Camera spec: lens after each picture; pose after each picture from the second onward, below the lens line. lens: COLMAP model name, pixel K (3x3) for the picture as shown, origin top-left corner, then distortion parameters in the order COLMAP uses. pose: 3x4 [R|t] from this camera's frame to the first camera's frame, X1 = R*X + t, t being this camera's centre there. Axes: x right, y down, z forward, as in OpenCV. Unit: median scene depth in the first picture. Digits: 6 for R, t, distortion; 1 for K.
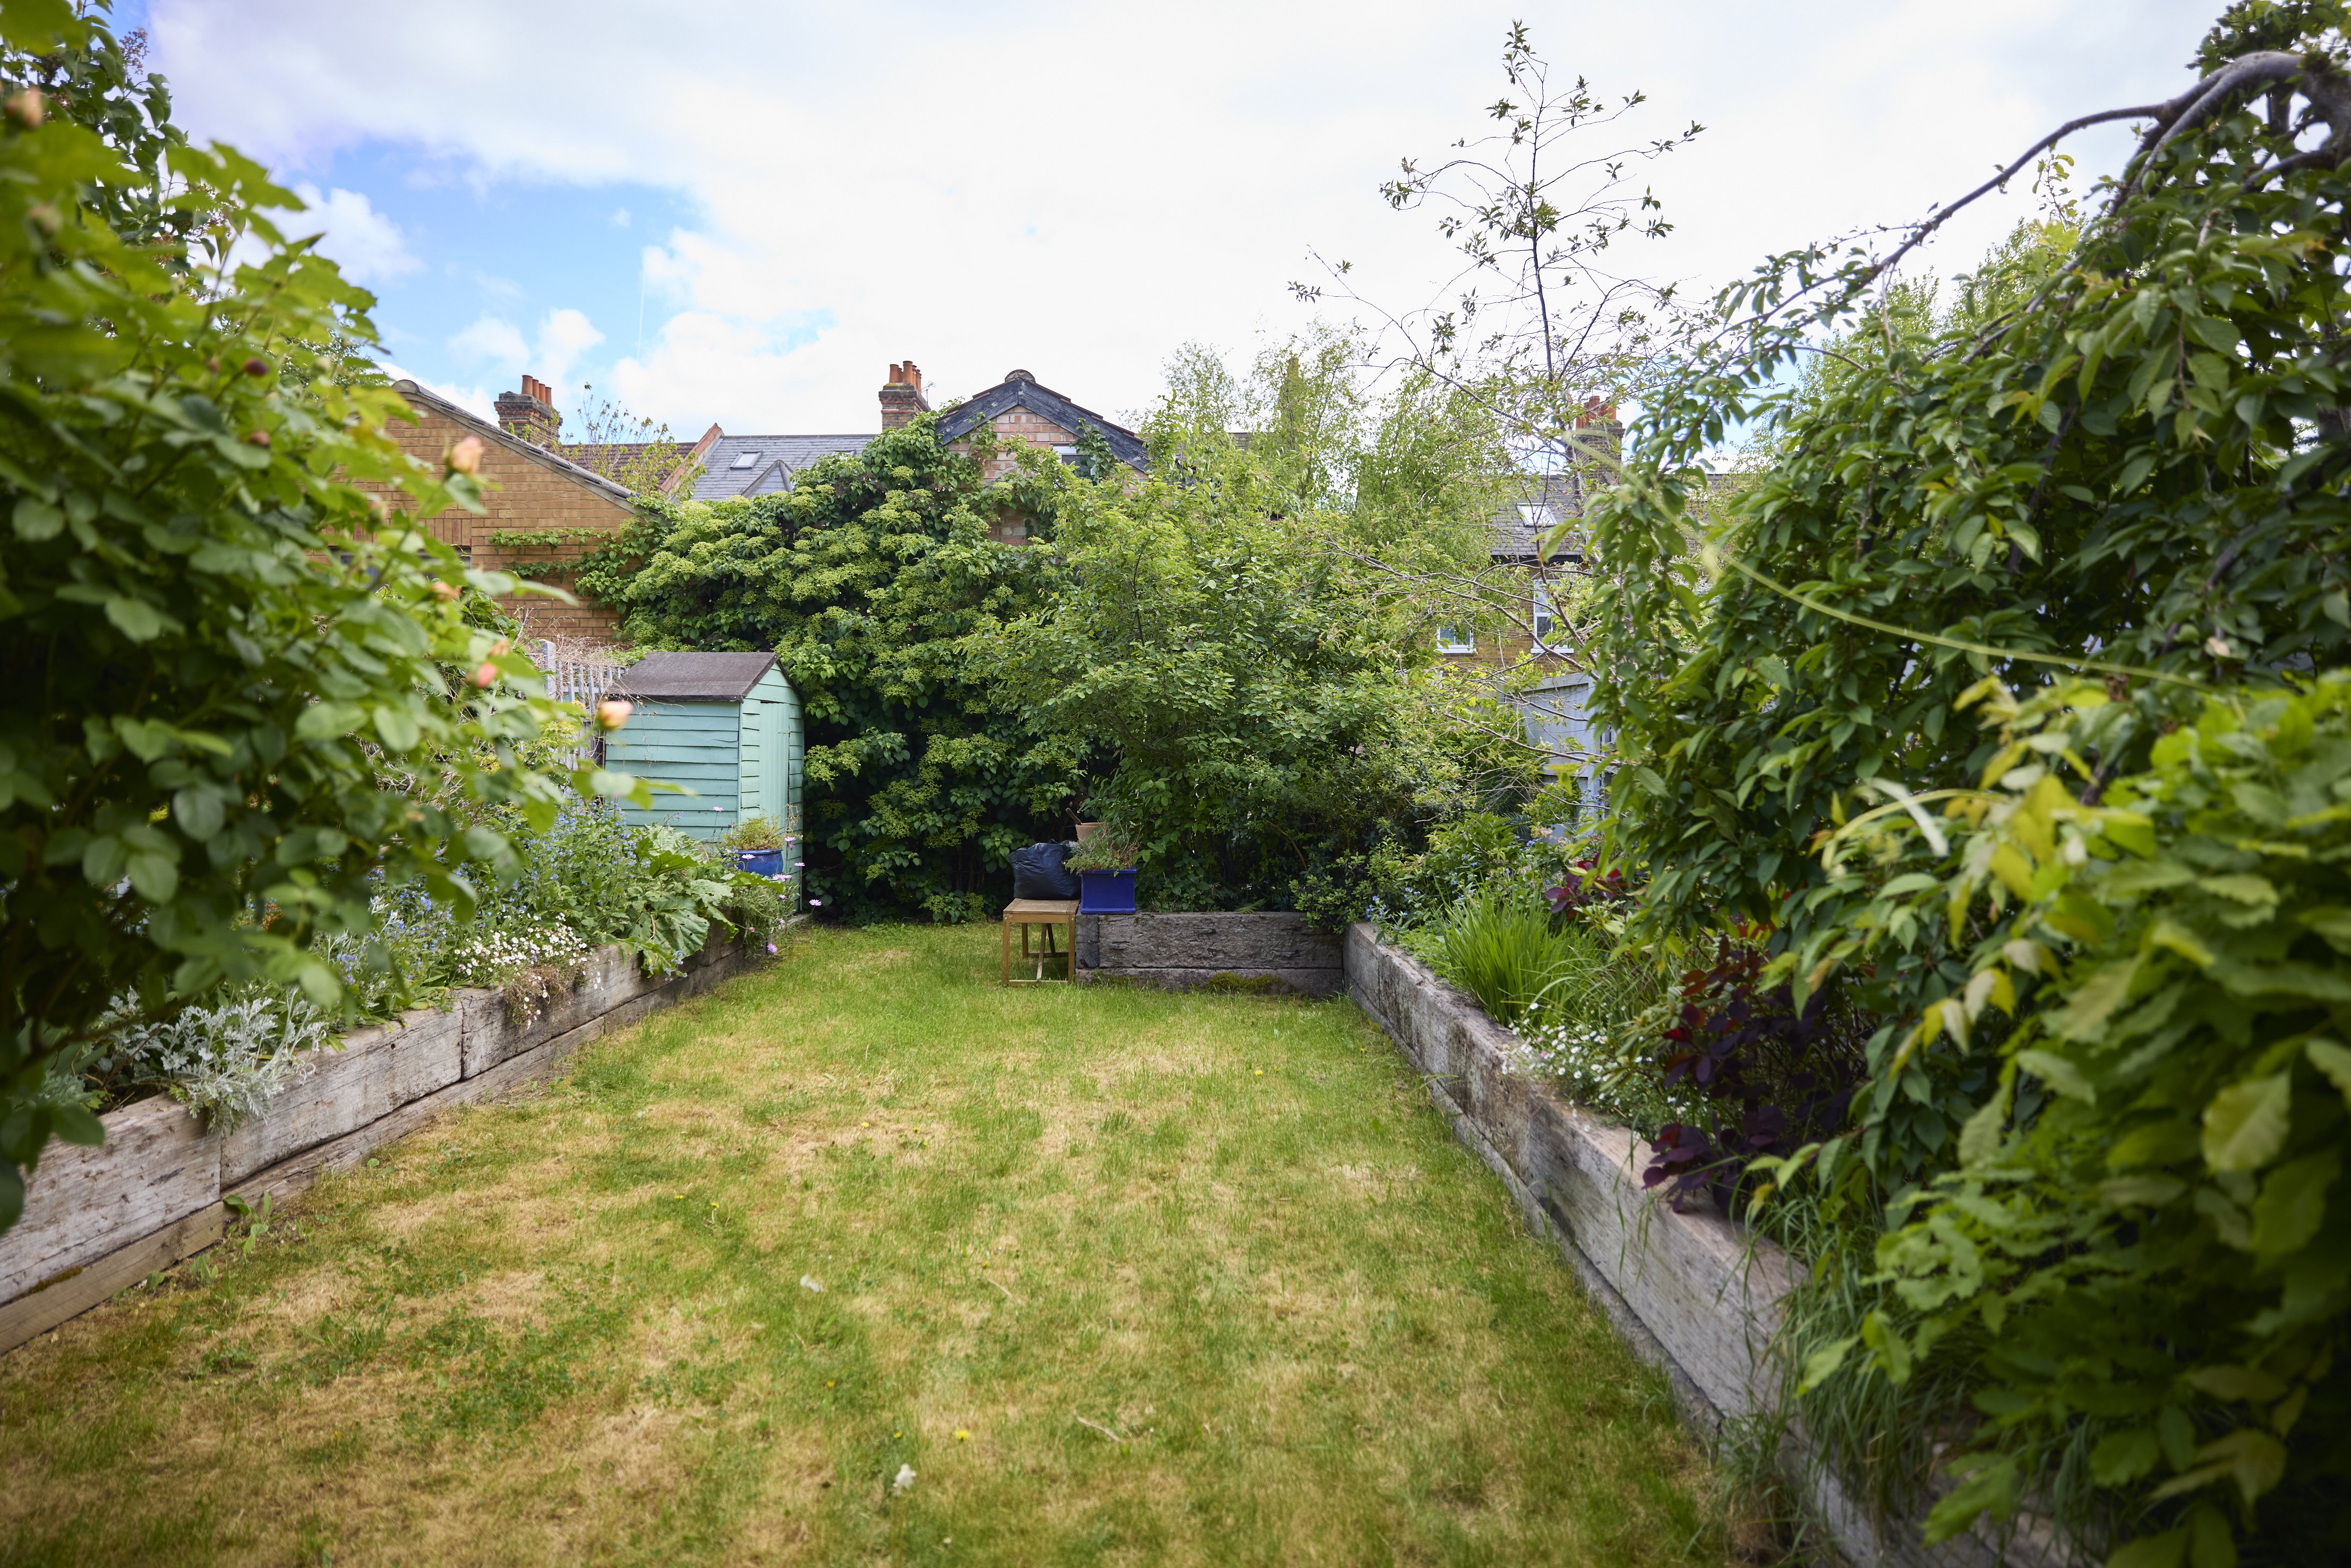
lens RADIAL K [[1415.6, 0, 1175.5], [0, 1415.6, 784.0], [0, 0, 1]] dist [-0.001717, 0.000904]
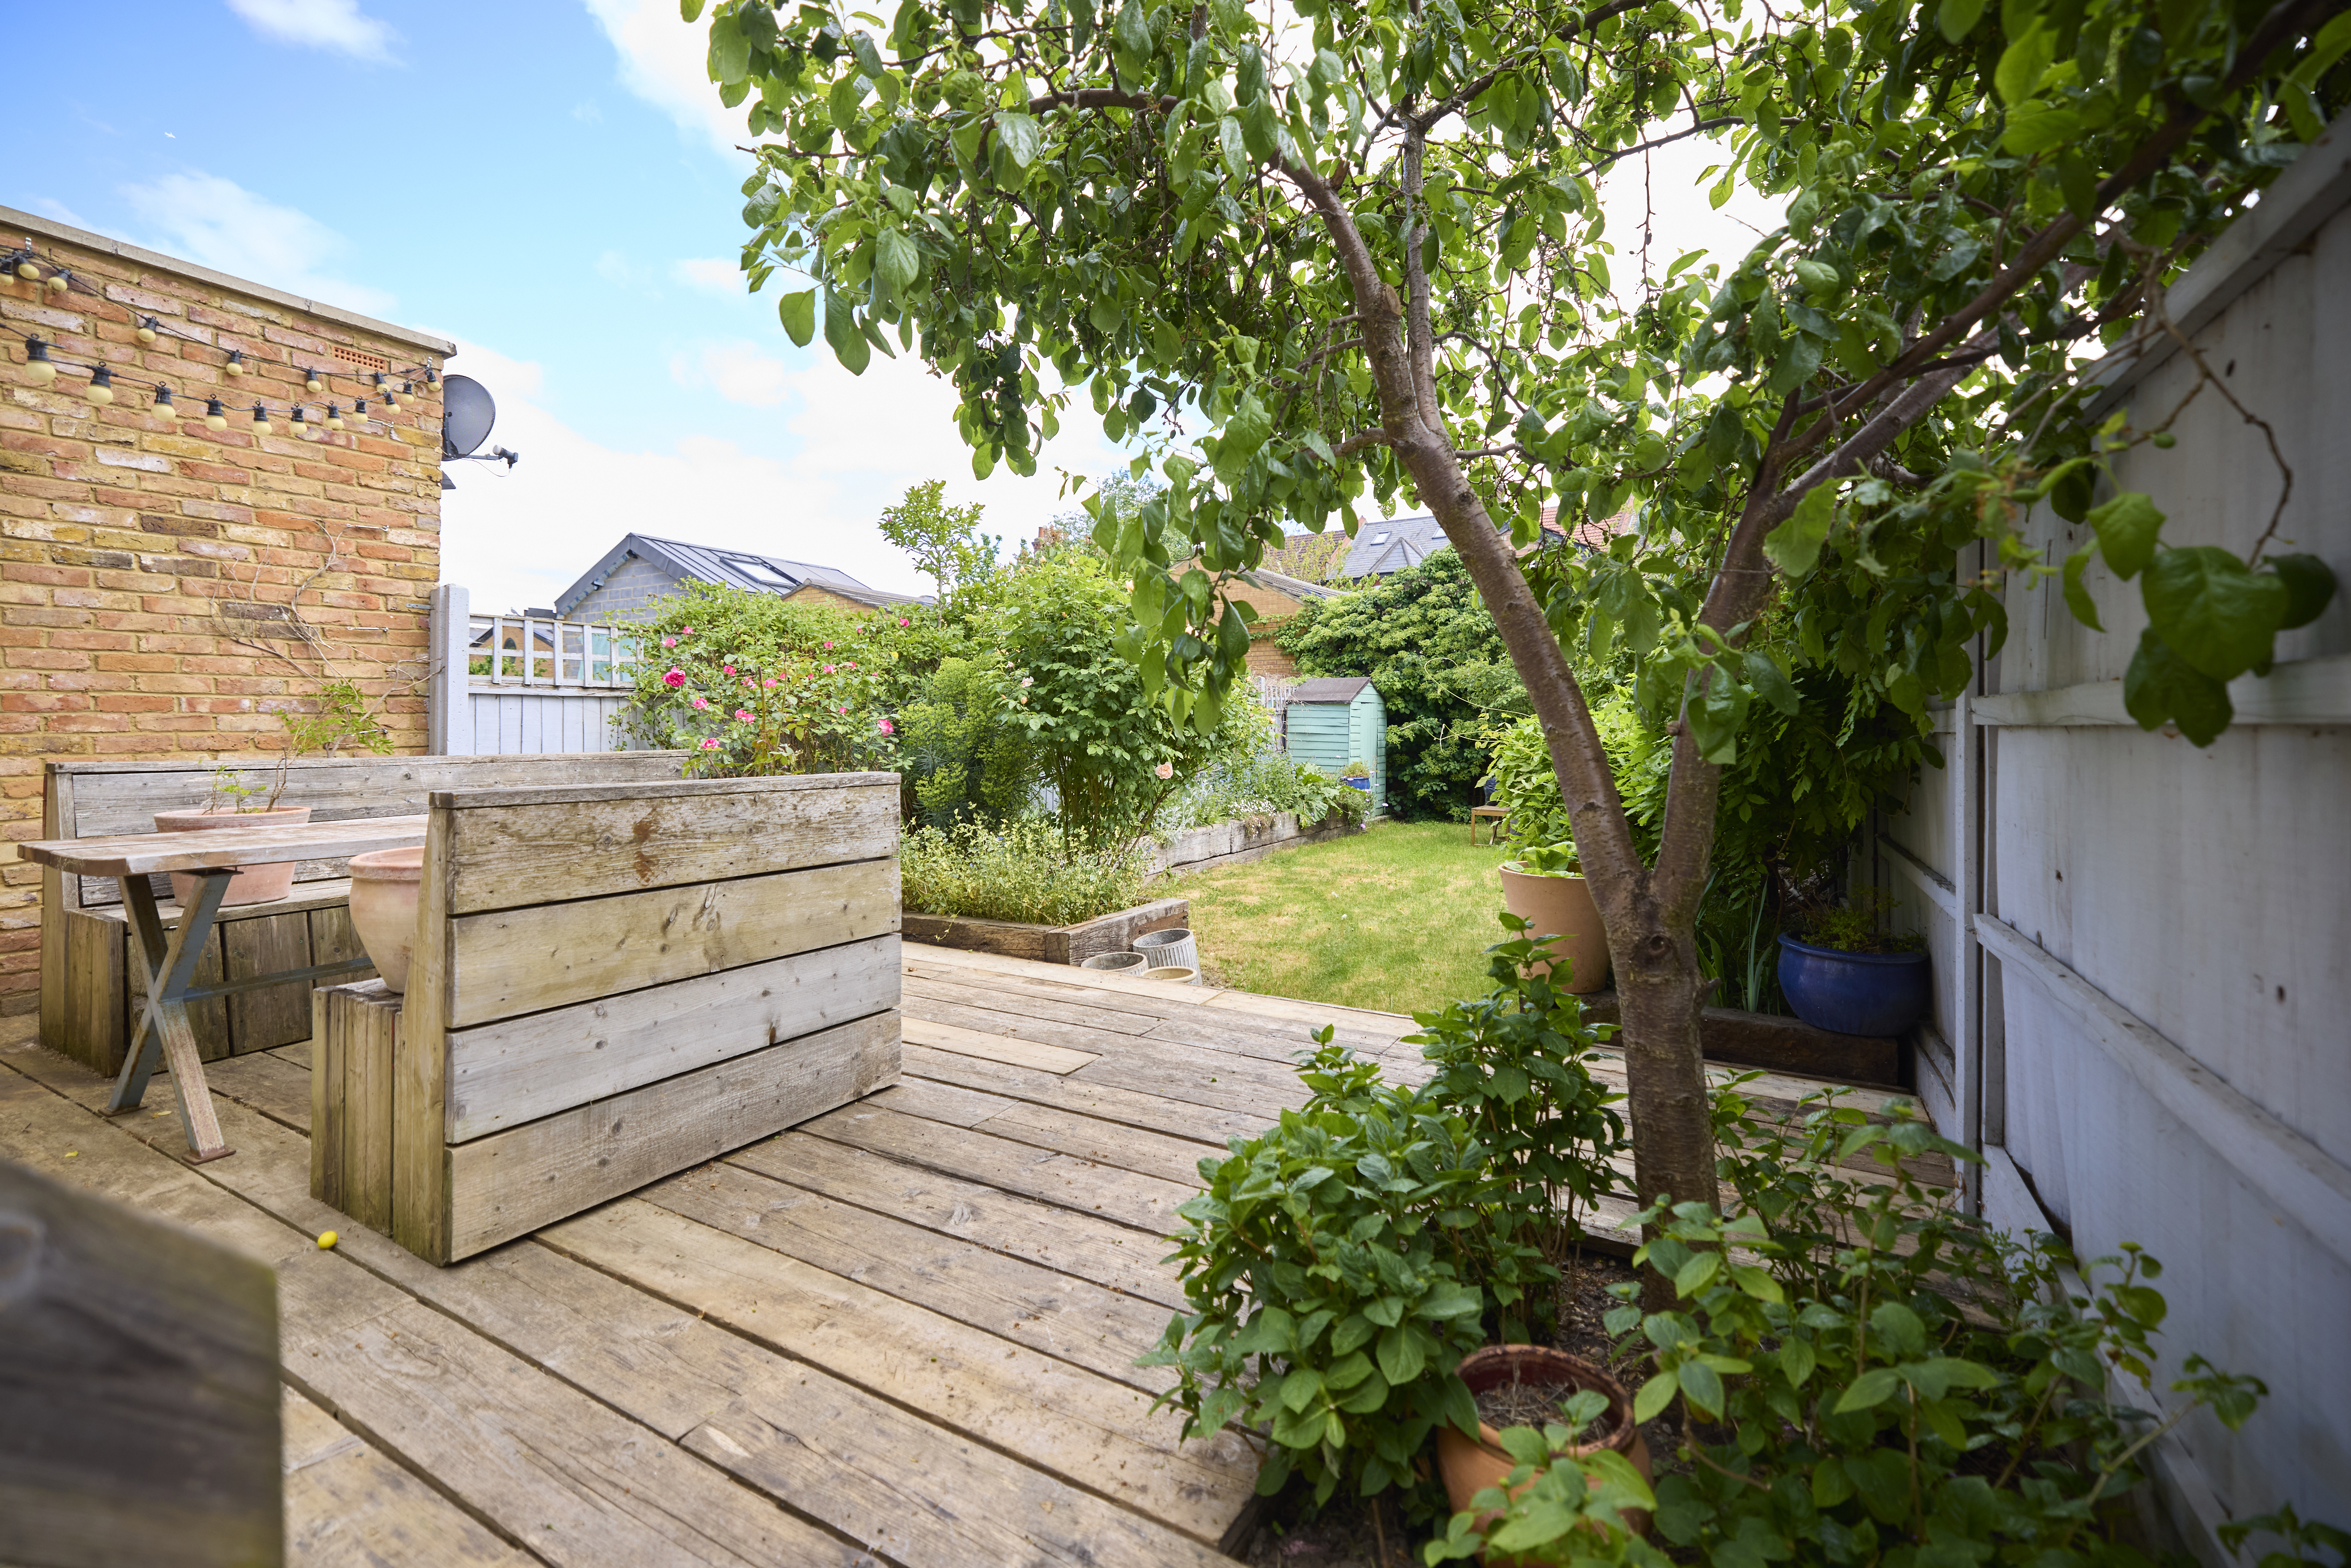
lens RADIAL K [[1003.4, 0, 1170.6], [0, 1003.4, 723.9], [0, 0, 1]] dist [-0.000026, -0.000036]
pose [[0.874502, -0.004939, -0.484998, 0.135808], [-0.008504, 0.999638, -0.025513, 0.007737], [0.484948, 0.026436, 0.874143, -0.308678]]
